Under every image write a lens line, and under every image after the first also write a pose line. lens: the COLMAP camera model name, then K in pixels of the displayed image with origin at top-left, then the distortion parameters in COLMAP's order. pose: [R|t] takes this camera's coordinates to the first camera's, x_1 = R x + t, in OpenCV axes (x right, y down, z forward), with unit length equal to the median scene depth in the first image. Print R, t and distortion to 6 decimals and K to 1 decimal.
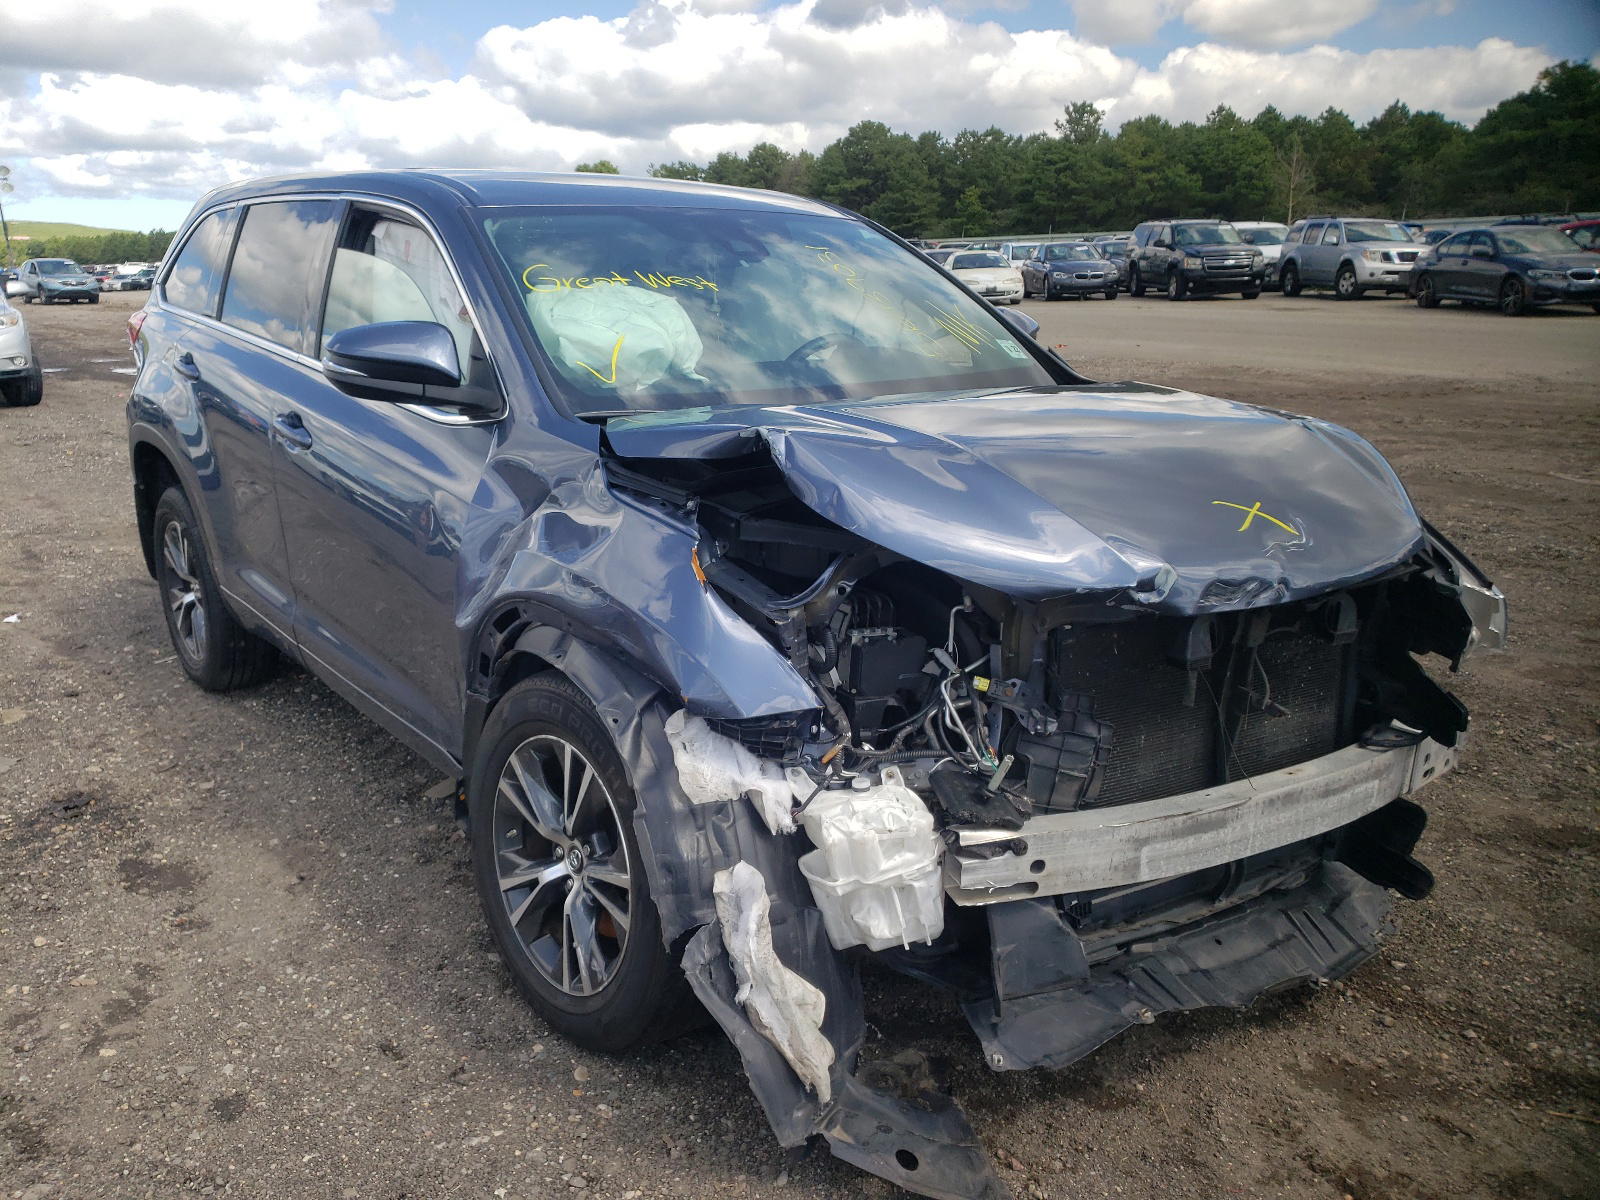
lens RADIAL K [[1337.2, 0, 760.1], [0, 1337.2, 599.9], [0, 0, 1]] dist [0.015273, 0.008128]
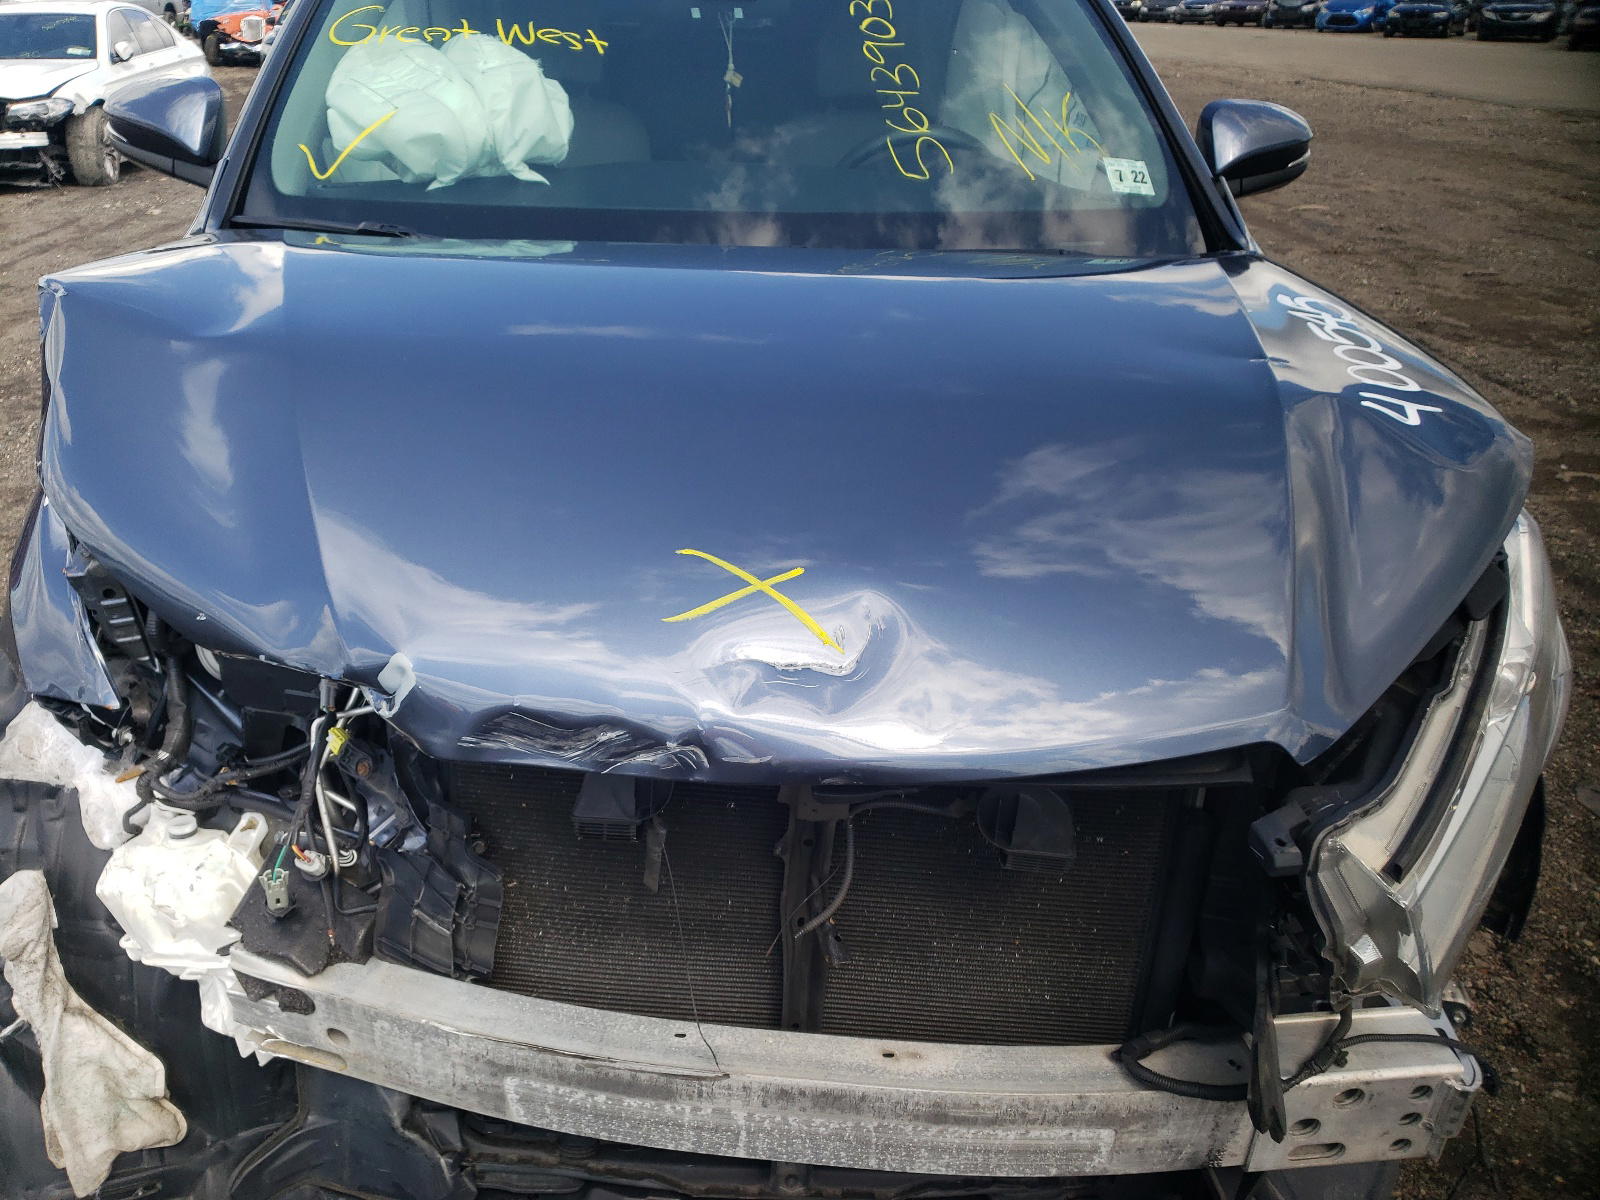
lens RADIAL K [[1337.2, 0, 760.1], [0, 1337.2, 599.9], [0, 0, 1]] dist [0.015273, 0.008128]
pose [[0.811169, 0.256989, -0.525320, 0.599017], [-0.152246, 0.960097, 0.234594, -0.168895], [0.564646, -0.110318, 0.817927, 0.555084]]
